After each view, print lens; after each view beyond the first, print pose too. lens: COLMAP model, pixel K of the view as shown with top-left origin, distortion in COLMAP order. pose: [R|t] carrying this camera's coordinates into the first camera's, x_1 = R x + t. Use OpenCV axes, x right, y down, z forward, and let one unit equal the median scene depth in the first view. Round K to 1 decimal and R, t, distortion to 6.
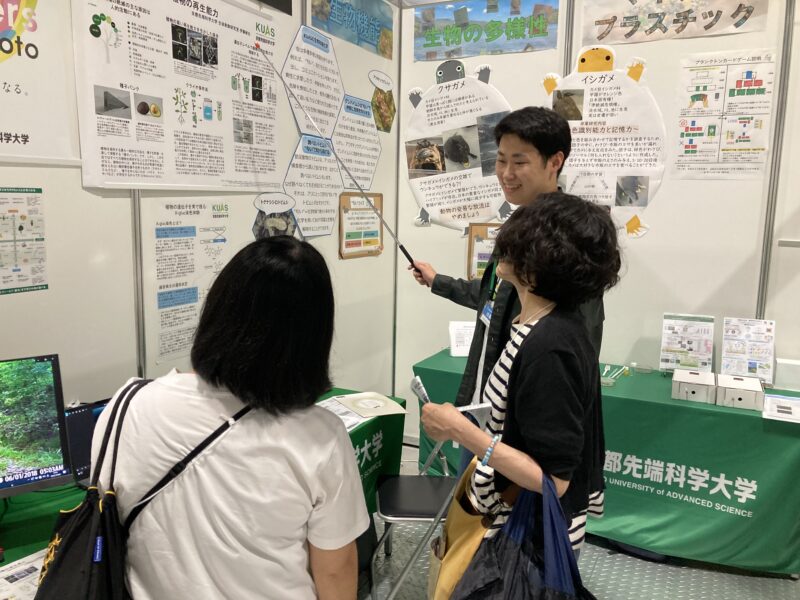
lens RADIAL K [[646.9, 0, 400.1], [0, 646.9, 289.1], [0, 0, 1]] dist [0.047480, -0.065211]
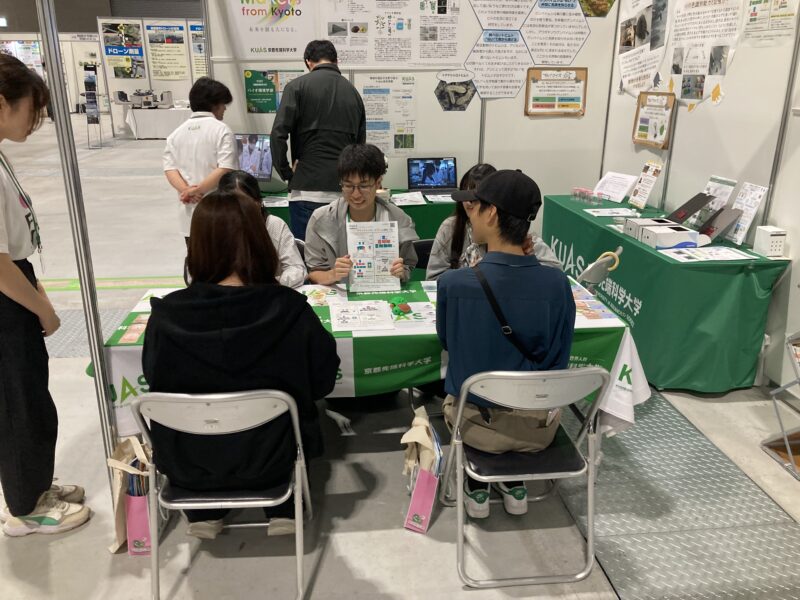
lens RADIAL K [[646.9, 0, 400.1], [0, 646.9, 289.1], [0, 0, 1]] dist [0.047480, -0.065211]
pose [[0.545964, 0.249246, -0.799875, 1.038169], [-0.108925, 0.967736, 0.227205, 0.029271], [0.830698, -0.036919, 0.555498, -0.060460]]
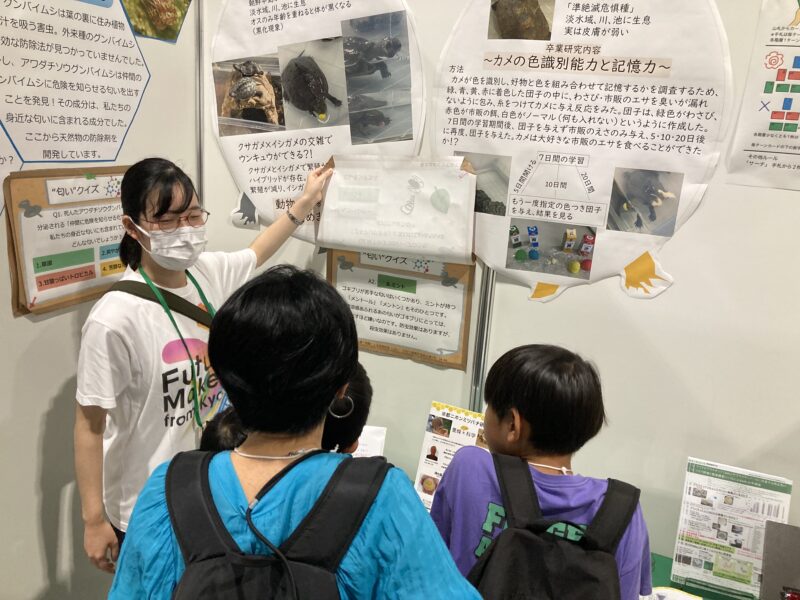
lens RADIAL K [[642.6, 0, 399.8], [0, 642.6, 280.4], [0, 0, 1]] dist [0.016713, 0.004976]
pose [[0.997819, 0.038813, 0.053399, 0.157619], [-0.044741, 0.992391, 0.114712, -0.140251], [-0.048540, -0.116851, 0.991963, 0.539656]]
